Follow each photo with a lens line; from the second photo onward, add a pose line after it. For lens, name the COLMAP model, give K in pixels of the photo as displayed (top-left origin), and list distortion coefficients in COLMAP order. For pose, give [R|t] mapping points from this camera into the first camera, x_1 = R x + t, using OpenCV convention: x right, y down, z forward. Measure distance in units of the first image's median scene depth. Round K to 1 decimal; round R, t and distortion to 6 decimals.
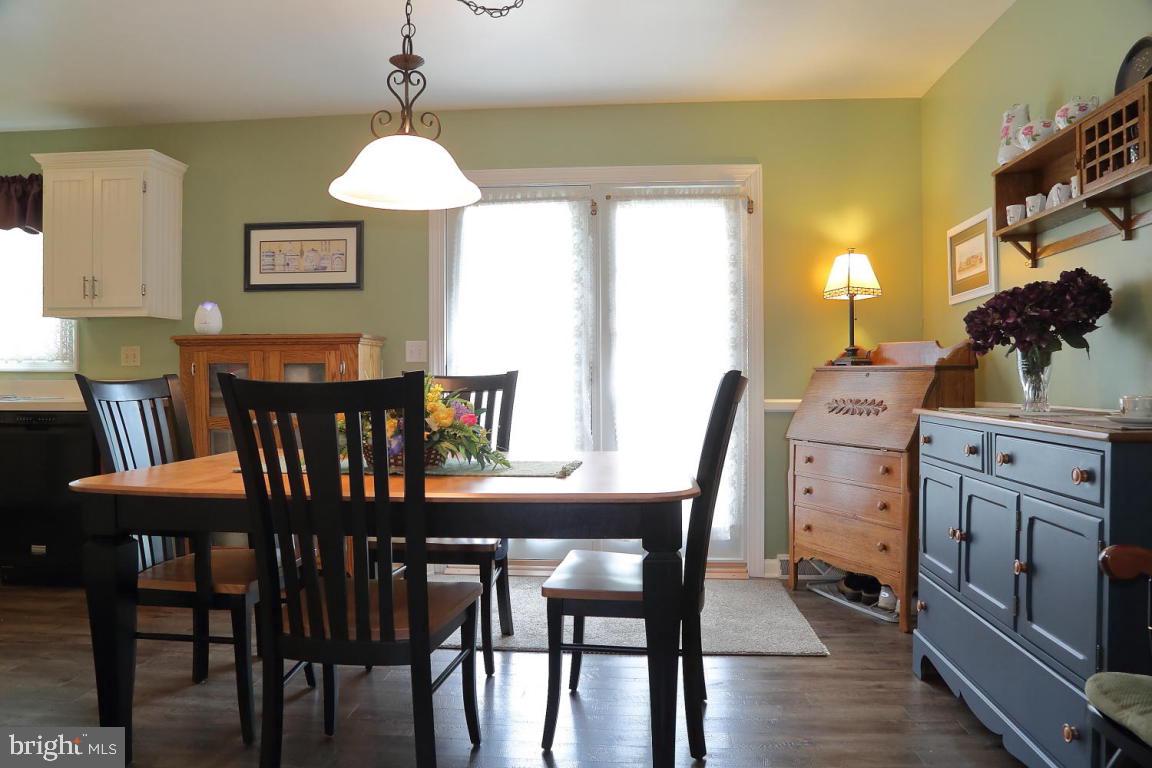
lens RADIAL K [[801.9, 0, 578.6], [0, 801.9, 388.4], [0, 0, 1]] dist [-0.116671, 0.071006]
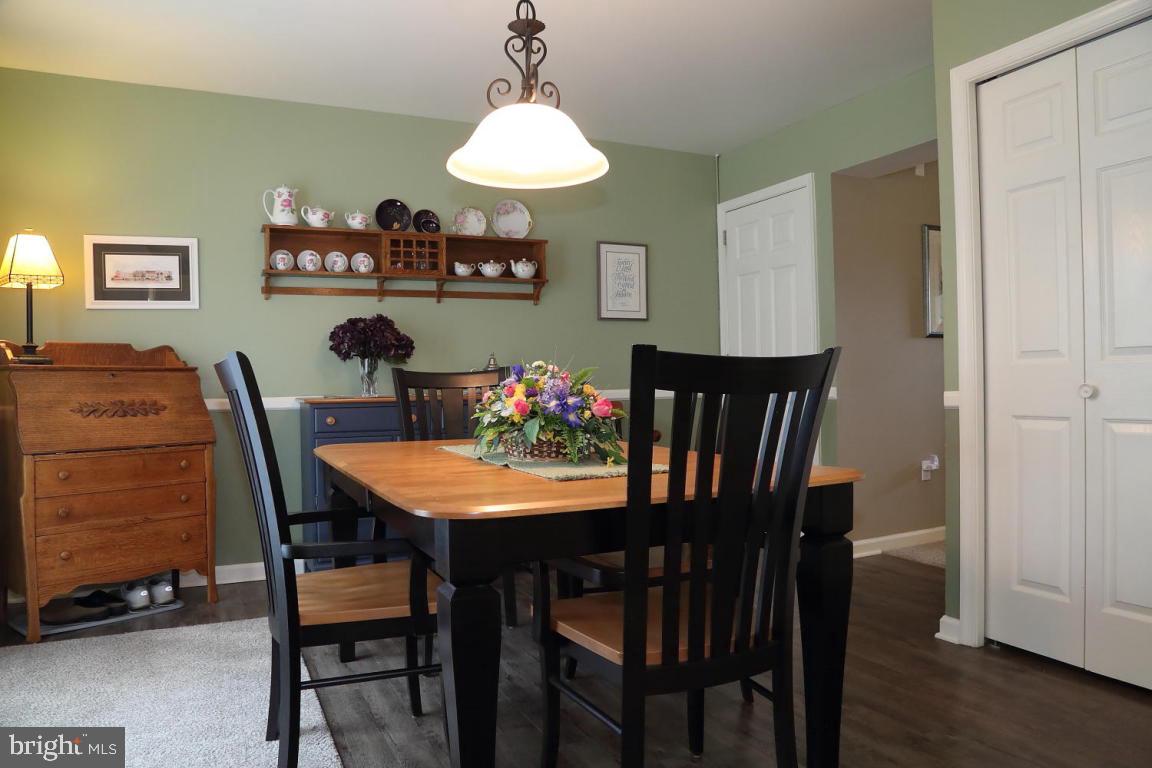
lens RADIAL K [[801.9, 0, 578.6], [0, 801.9, 388.4], [0, 0, 1]] dist [-0.116671, 0.071006]
pose [[-0.508745, 0.002295, 0.860914, -0.635675], [0.026044, 0.999580, 0.012726, 0.001528], [-0.860523, 0.028896, -0.508591, 0.853851]]
